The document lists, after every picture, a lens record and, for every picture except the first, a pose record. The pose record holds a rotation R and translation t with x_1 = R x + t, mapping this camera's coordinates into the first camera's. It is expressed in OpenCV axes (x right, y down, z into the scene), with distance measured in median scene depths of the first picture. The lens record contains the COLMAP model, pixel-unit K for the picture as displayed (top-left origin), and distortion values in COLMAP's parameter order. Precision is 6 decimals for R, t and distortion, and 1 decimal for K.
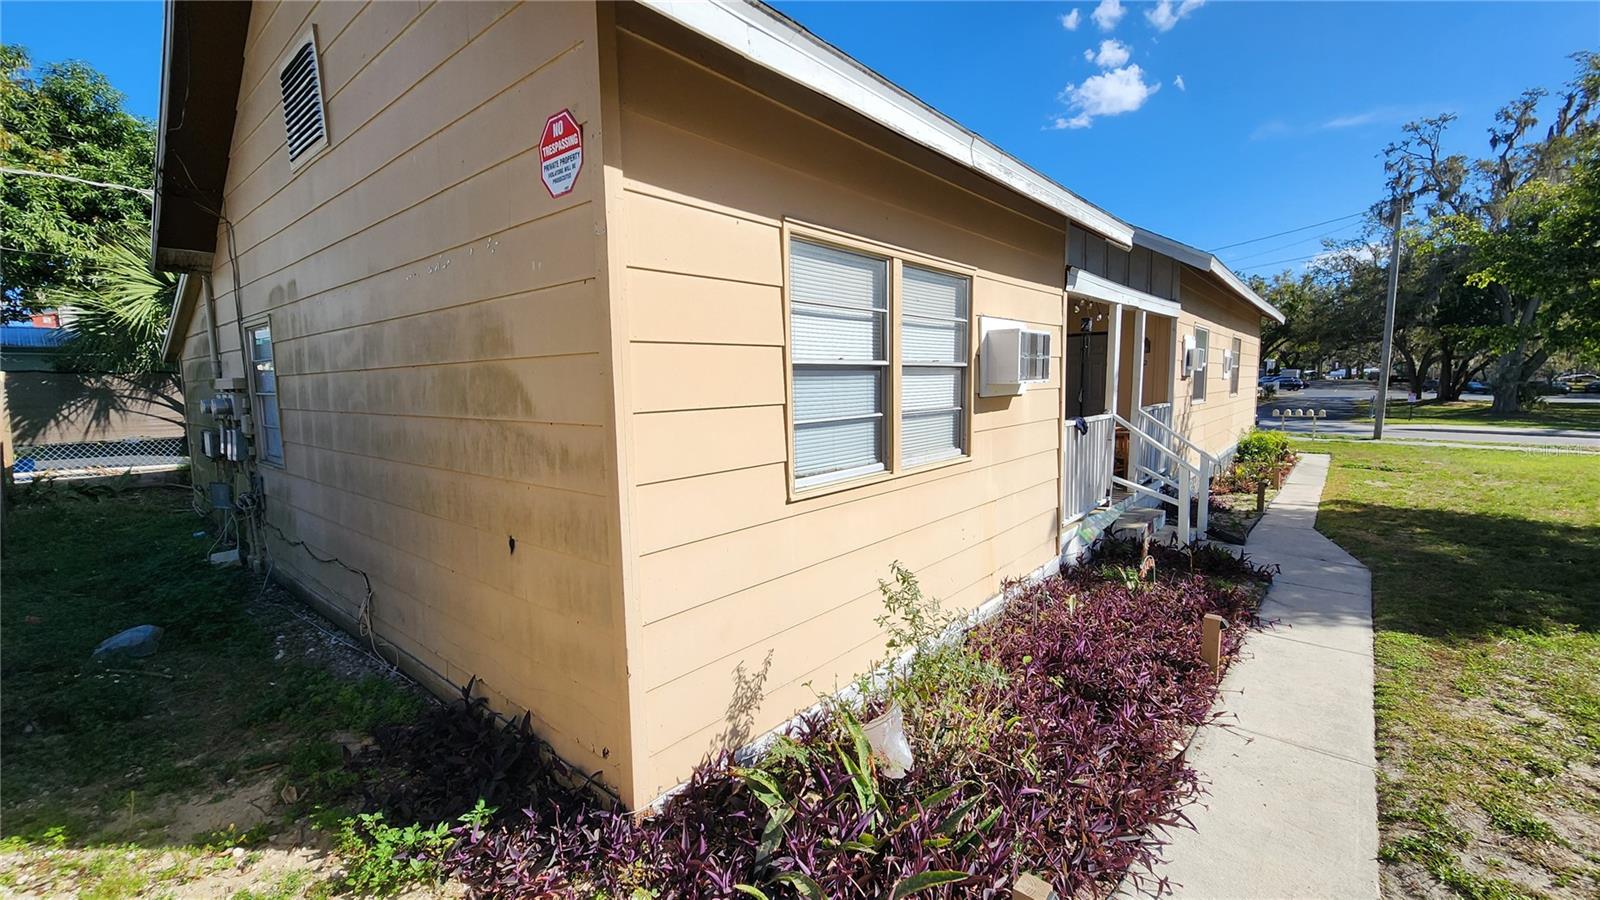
lens RADIAL K [[652.9, 0, 800.0], [0, 652.9, 450.0], [0, 0, 1]] dist [-0.012208, -0.000929]
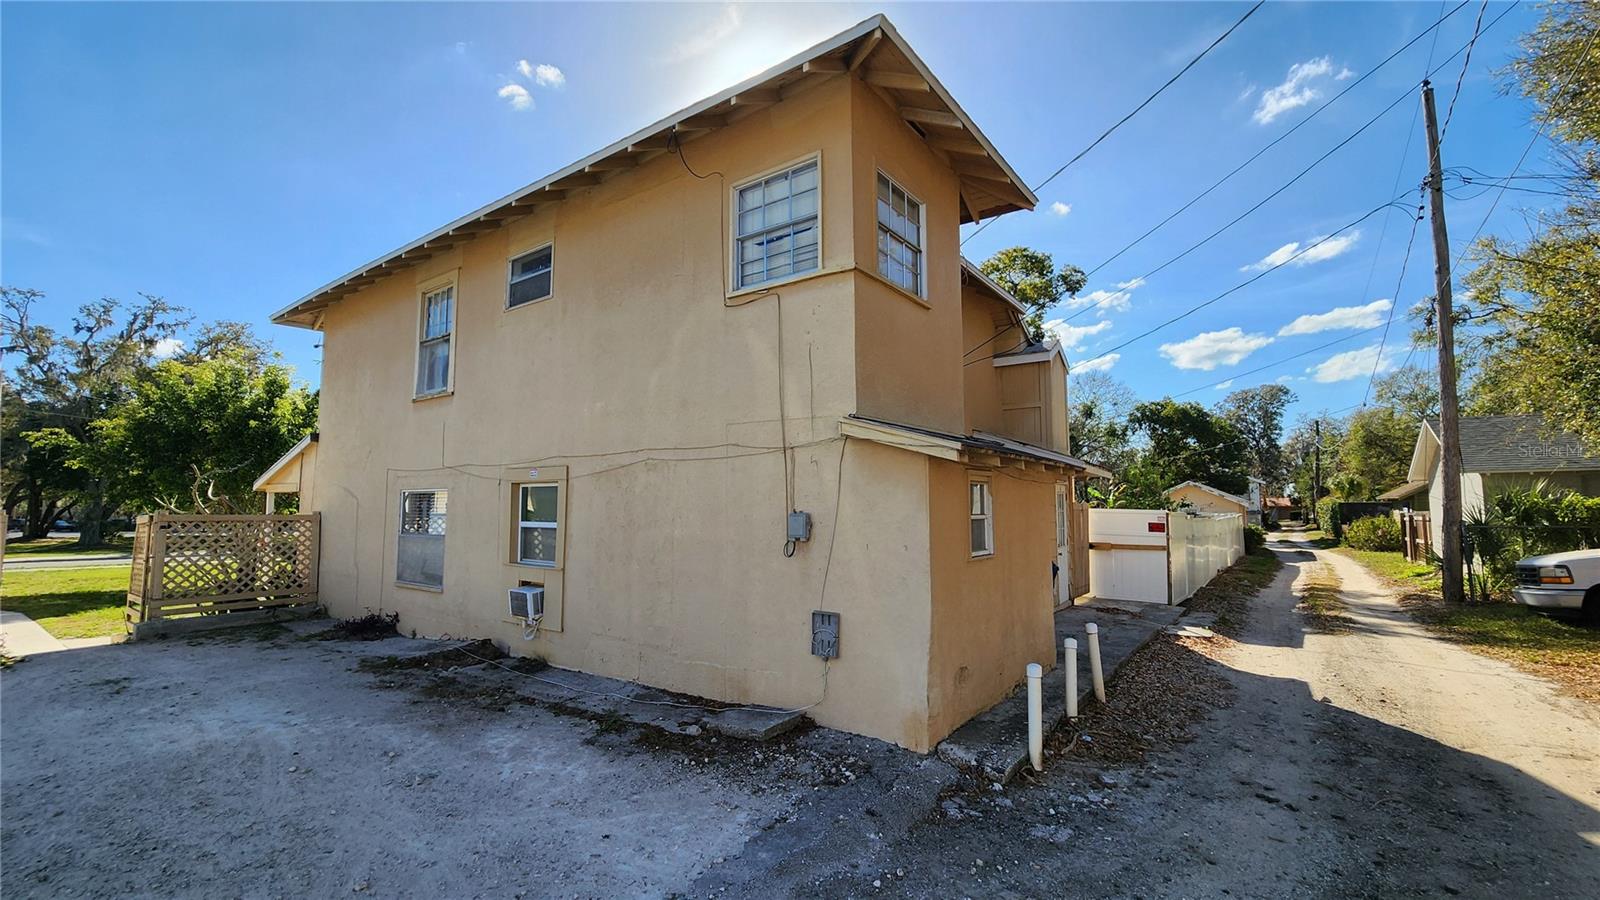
lens RADIAL K [[652.7, 0, 796.8], [0, 652.7, 450.7], [0, 0, 1]] dist [0.002174, -0.002275]
pose [[-0.079328, 0.095784, 0.992236, -0.246186], [0.111637, 0.989965, -0.086640, 0.019038], [-0.990578, 0.103898, -0.089225, -0.231119]]
